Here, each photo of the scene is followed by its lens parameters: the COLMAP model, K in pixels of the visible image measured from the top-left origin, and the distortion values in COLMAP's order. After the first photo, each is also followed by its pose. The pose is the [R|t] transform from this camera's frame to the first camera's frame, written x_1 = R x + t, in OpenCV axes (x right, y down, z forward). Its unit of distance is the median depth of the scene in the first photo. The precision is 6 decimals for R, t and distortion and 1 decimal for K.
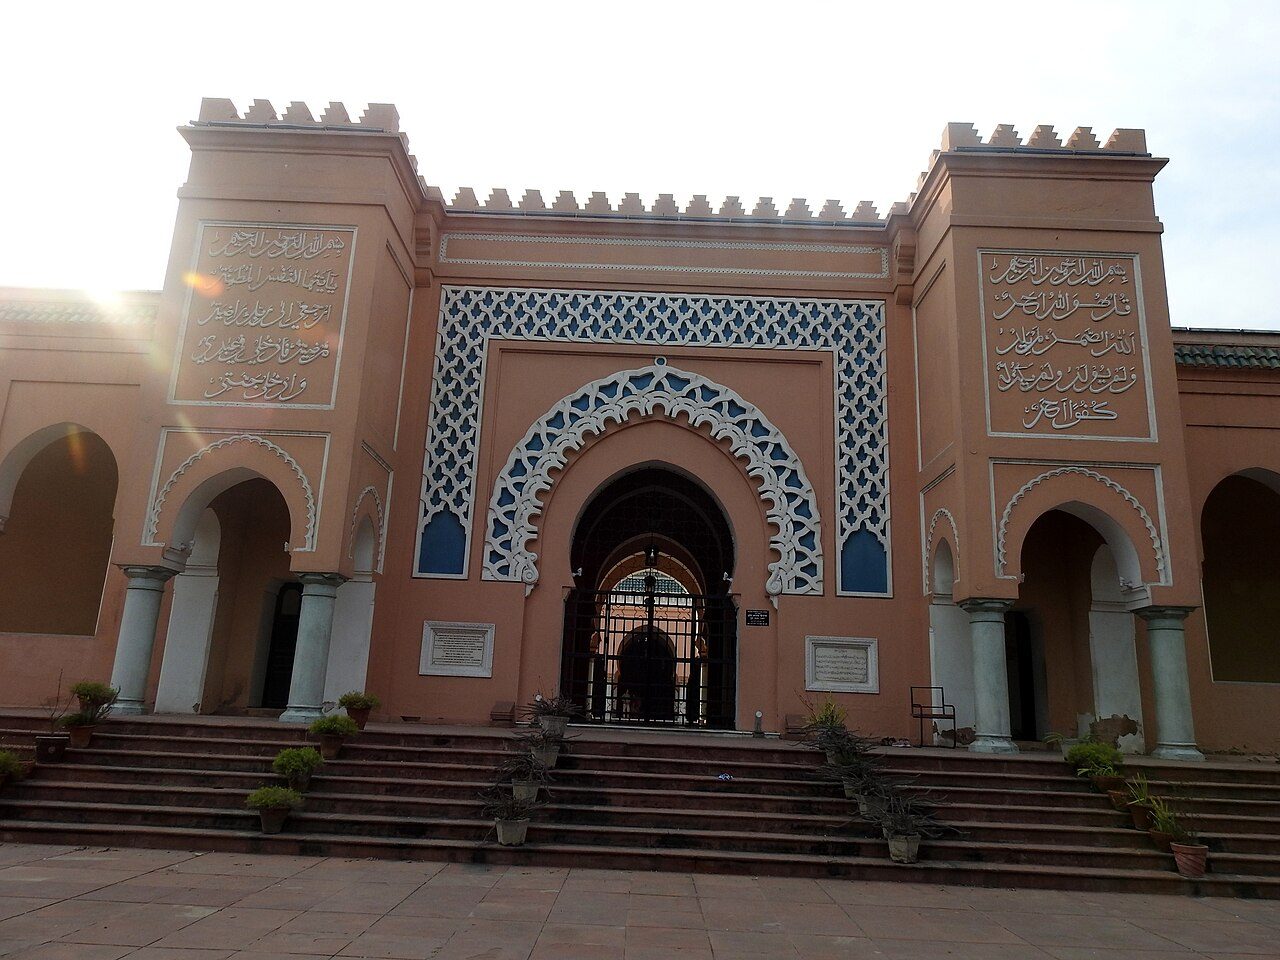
lens RADIAL K [[968.5, 0, 640.0], [0, 968.5, 480.0], [0, 0, 1]] dist [0.001341, 0.000298]
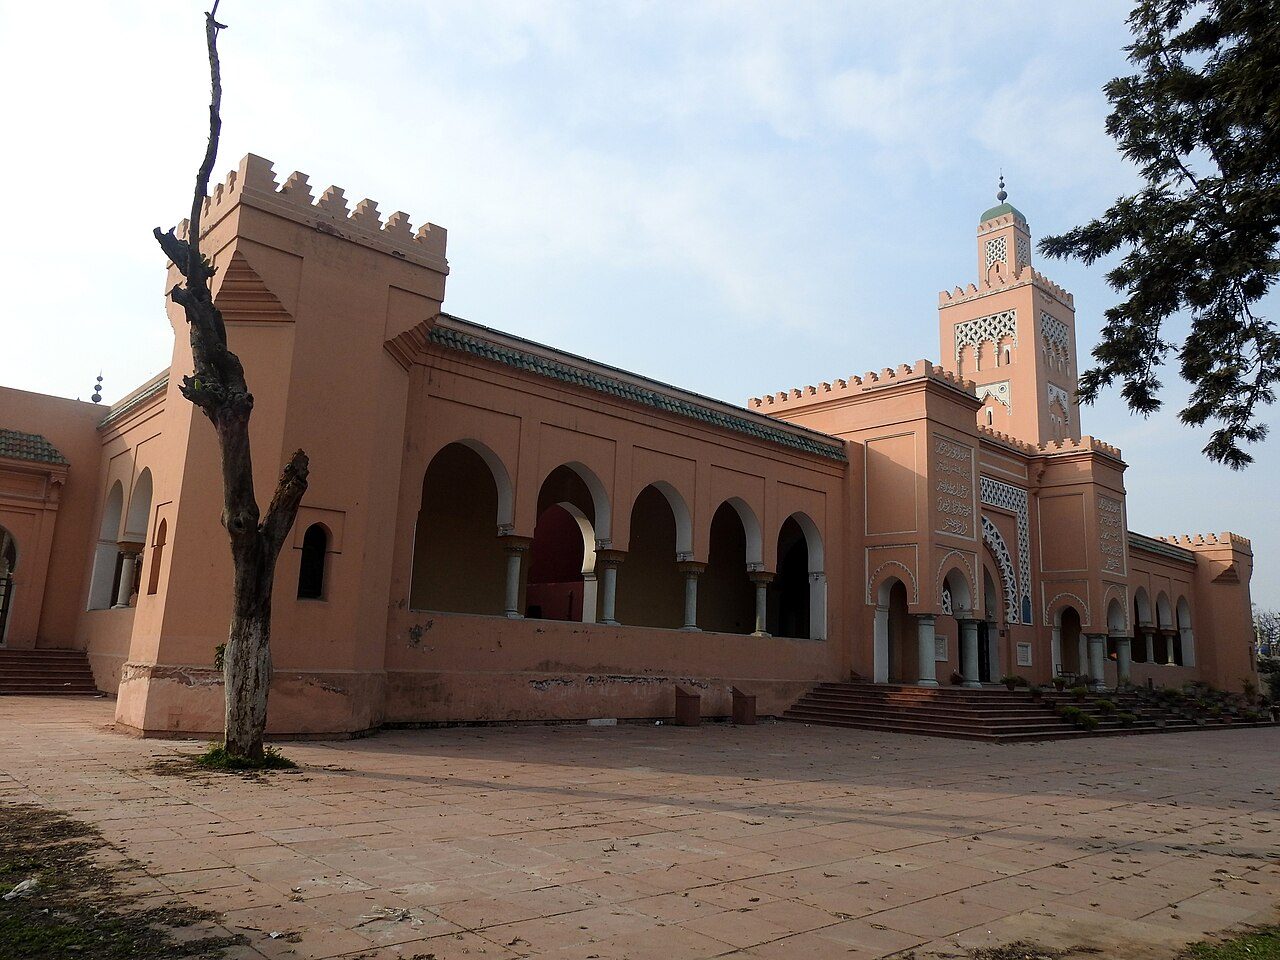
lens RADIAL K [[917.2, 0, 640.0], [0, 917.2, 480.0], [0, 0, 1]] dist [-0.002298, -0.000646]
pose [[0.728120, 0.119209, 0.675004, -1.980510], [-0.164005, 0.986456, 0.002698, -0.076293], [-0.665540, -0.112669, 0.737809, 0.034167]]
